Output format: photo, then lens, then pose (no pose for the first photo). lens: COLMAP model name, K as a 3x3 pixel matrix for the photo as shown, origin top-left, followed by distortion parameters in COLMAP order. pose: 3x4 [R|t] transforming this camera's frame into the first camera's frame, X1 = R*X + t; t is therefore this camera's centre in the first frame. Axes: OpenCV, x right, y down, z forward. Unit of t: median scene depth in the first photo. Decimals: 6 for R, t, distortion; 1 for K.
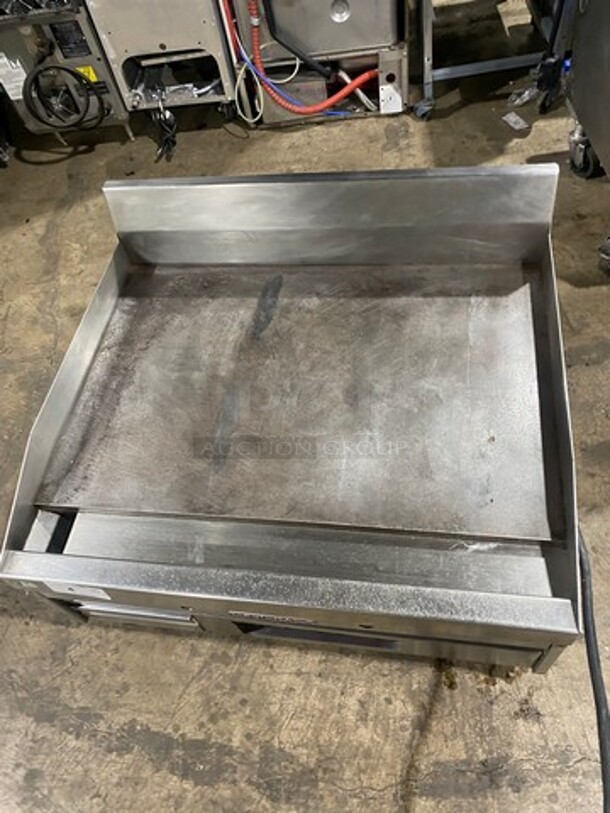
lens RADIAL K [[617.4, 0, 327.5], [0, 617.4, 405.0], [0, 0, 1]] dist [-0.004499, 0.003701]
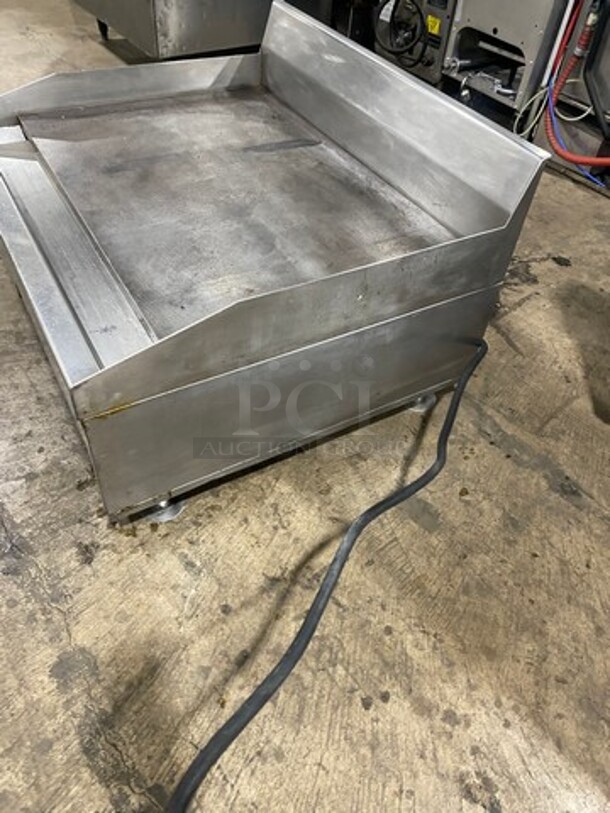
lens RADIAL K [[617.4, 0, 327.5], [0, 617.4, 405.0], [0, 0, 1]] dist [-0.004499, 0.003701]
pose [[0.610769, 0.683010, -0.400573, 0.736842], [-0.730140, 0.681551, 0.048826, 0.031063], [0.306359, 0.262653, 0.914963, 0.185865]]
